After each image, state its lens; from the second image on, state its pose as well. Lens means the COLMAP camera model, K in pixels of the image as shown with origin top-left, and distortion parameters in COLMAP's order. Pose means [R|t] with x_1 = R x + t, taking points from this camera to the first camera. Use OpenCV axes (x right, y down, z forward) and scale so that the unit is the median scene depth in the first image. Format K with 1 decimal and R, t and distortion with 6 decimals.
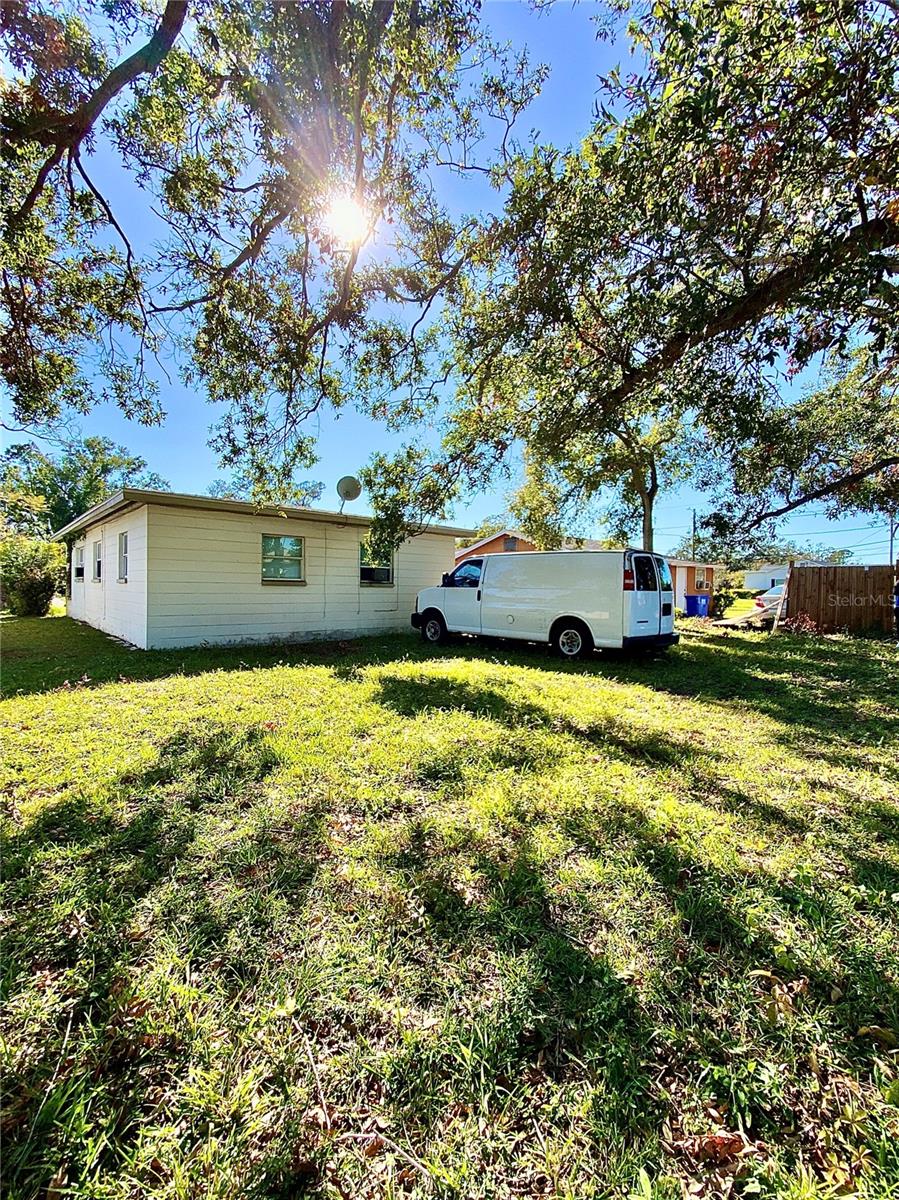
lens RADIAL K [[499.4, 0, 442.6], [0, 499.4, 598.0], [0, 0, 1]] dist [0.024192, -0.018137]
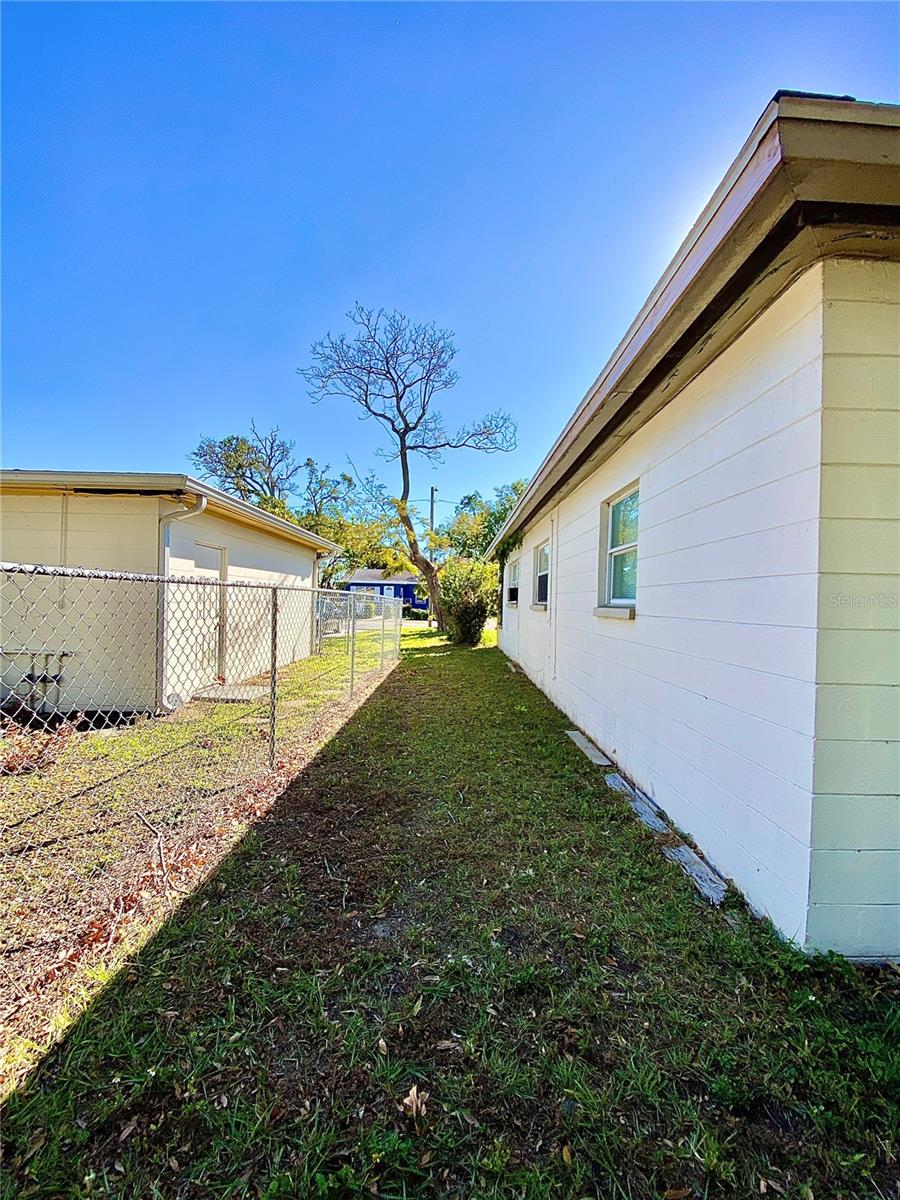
lens RADIAL K [[499.4, 0, 443.1], [0, 499.4, 598.0], [0, 0, 1]] dist [0.024192, -0.018137]
pose [[0.733654, -0.002842, -0.679517, -0.260642], [-0.028067, 0.999011, -0.034482, -0.015724], [0.678943, 0.044370, 0.732849, 0.343621]]
